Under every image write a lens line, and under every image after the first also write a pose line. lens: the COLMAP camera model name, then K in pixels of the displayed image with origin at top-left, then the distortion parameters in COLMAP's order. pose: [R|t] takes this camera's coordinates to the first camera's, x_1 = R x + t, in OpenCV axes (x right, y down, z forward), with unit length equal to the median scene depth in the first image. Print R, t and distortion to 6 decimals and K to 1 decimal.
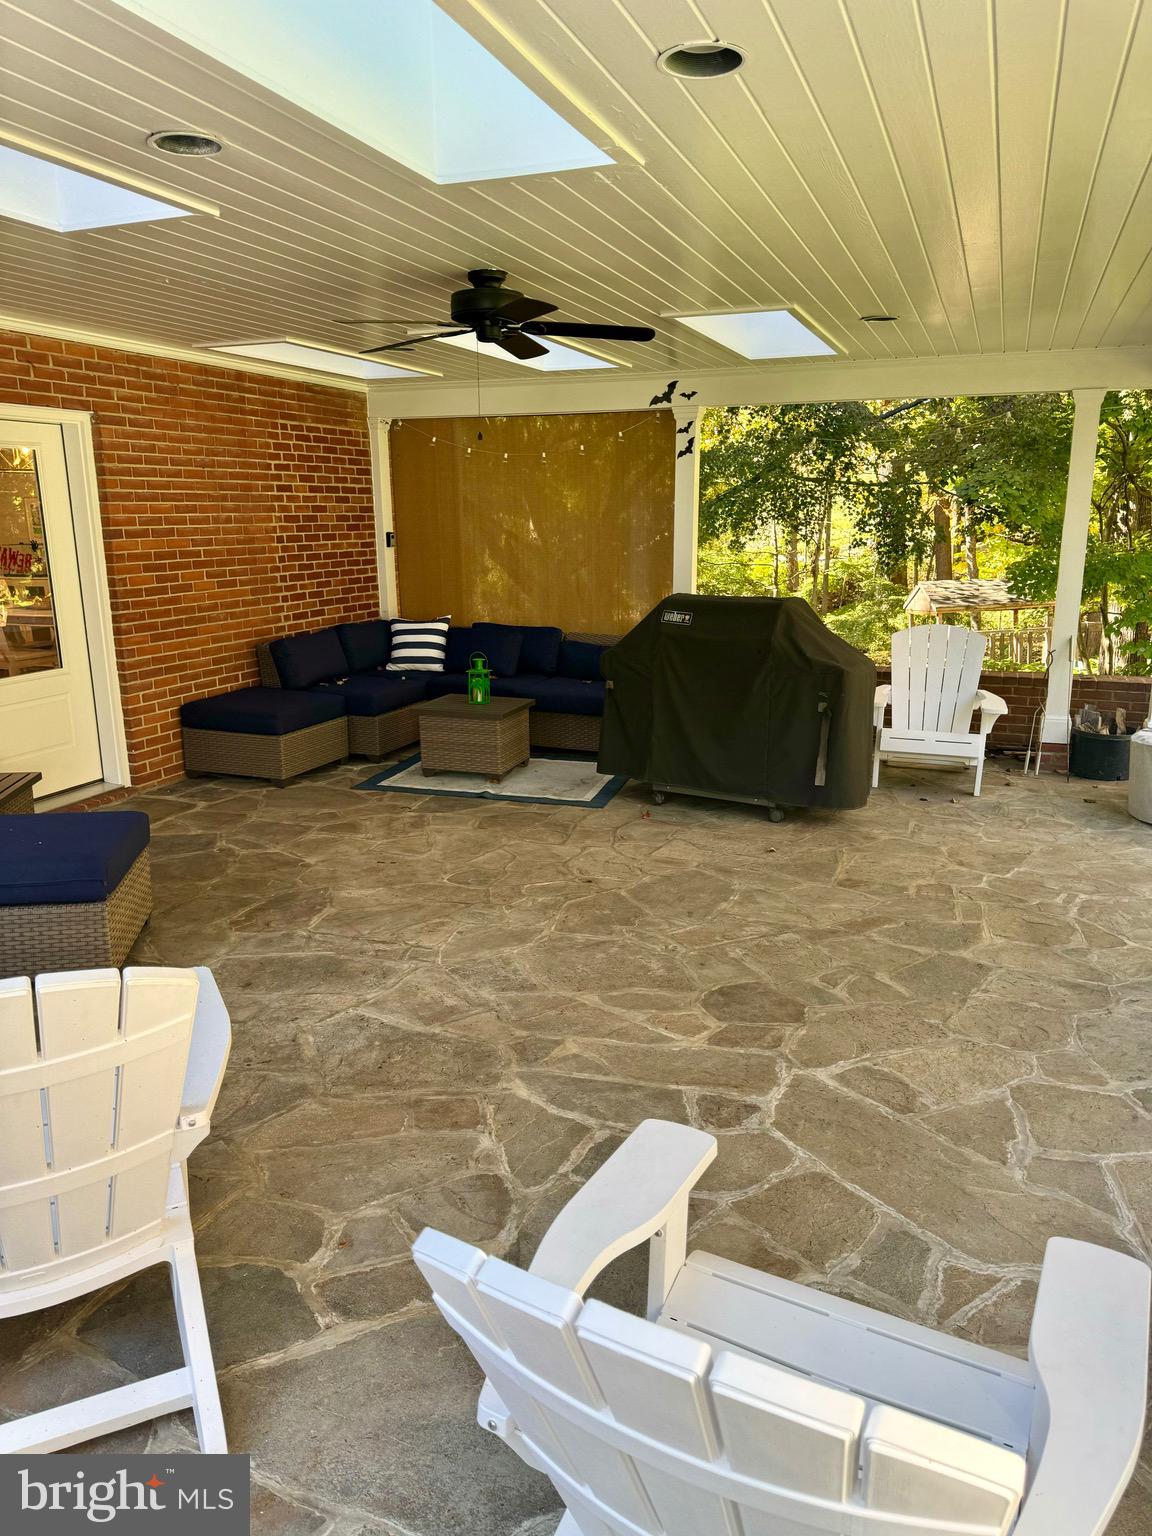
lens RADIAL K [[1087.5, 0, 576.8], [0, 1087.5, 770.0], [0, 0, 1]] dist [0.004460, -0.011550]
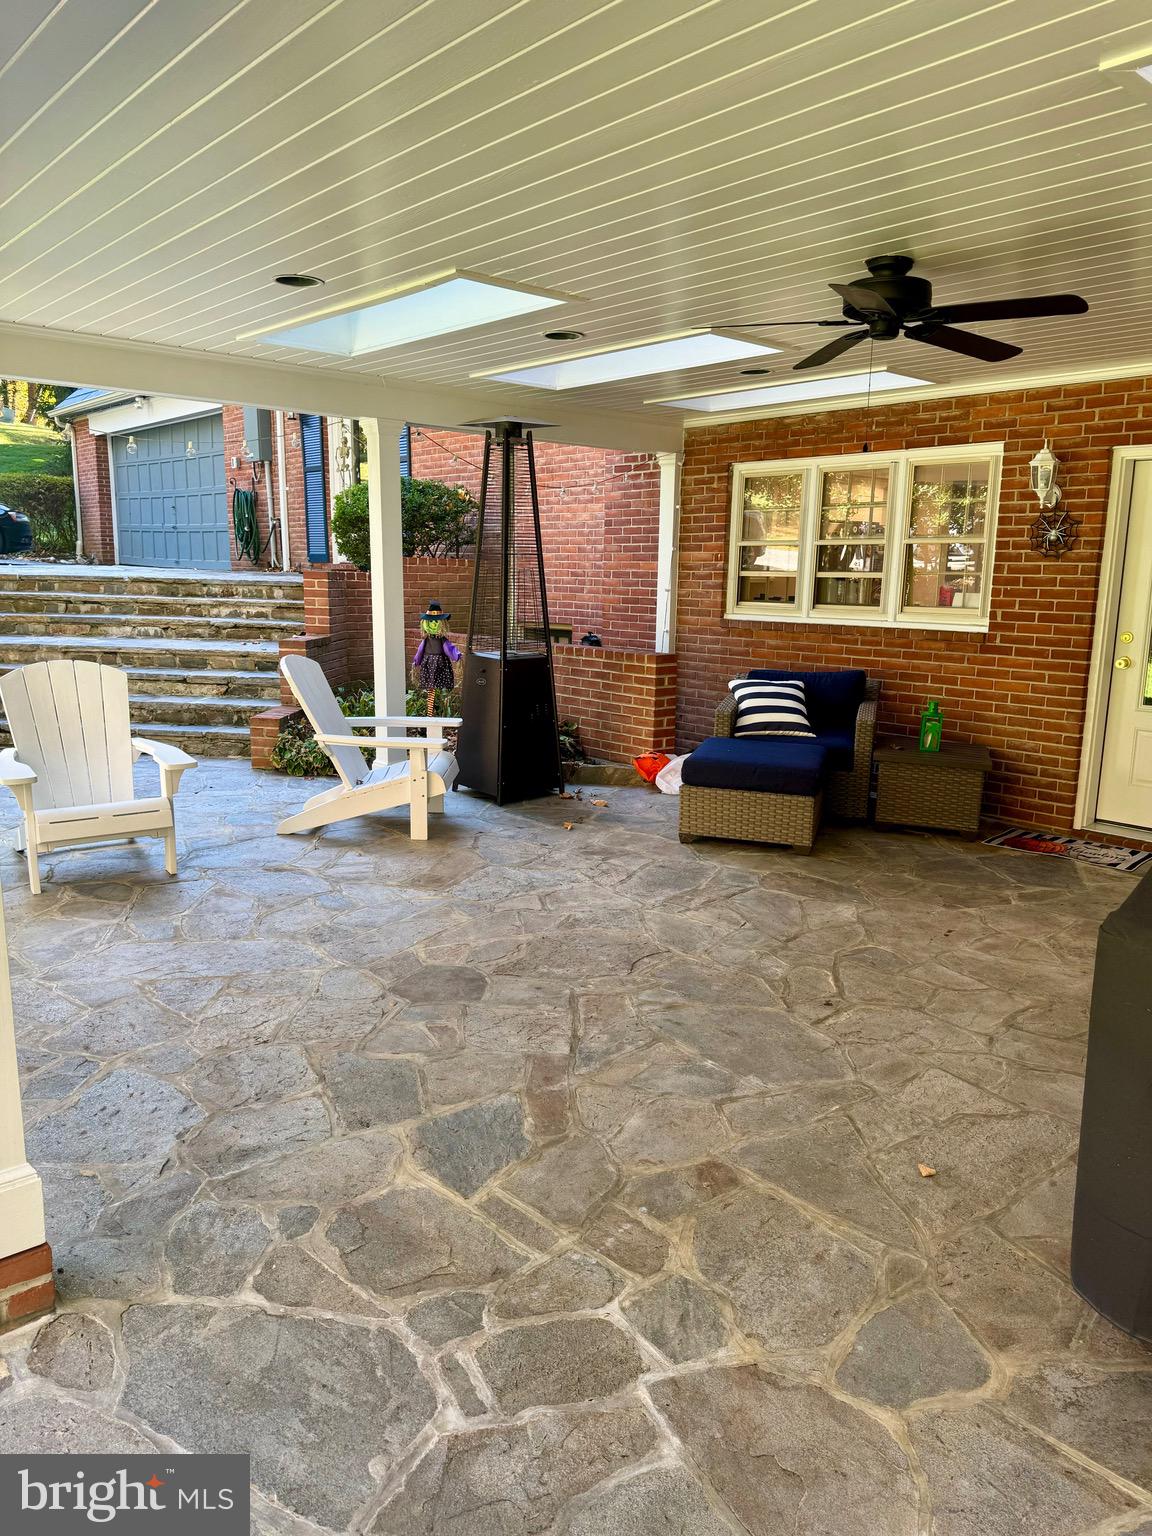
lens RADIAL K [[1087.5, 0, 575.5], [0, 1087.5, 770.5], [0, 0, 1]] dist [0.004460, -0.011550]
pose [[-0.462284, 0.171269, -0.870035, 0.827085], [-0.217598, 0.929259, 0.298546, -0.274301], [0.859619, 0.327330, -0.392314, 1.209720]]
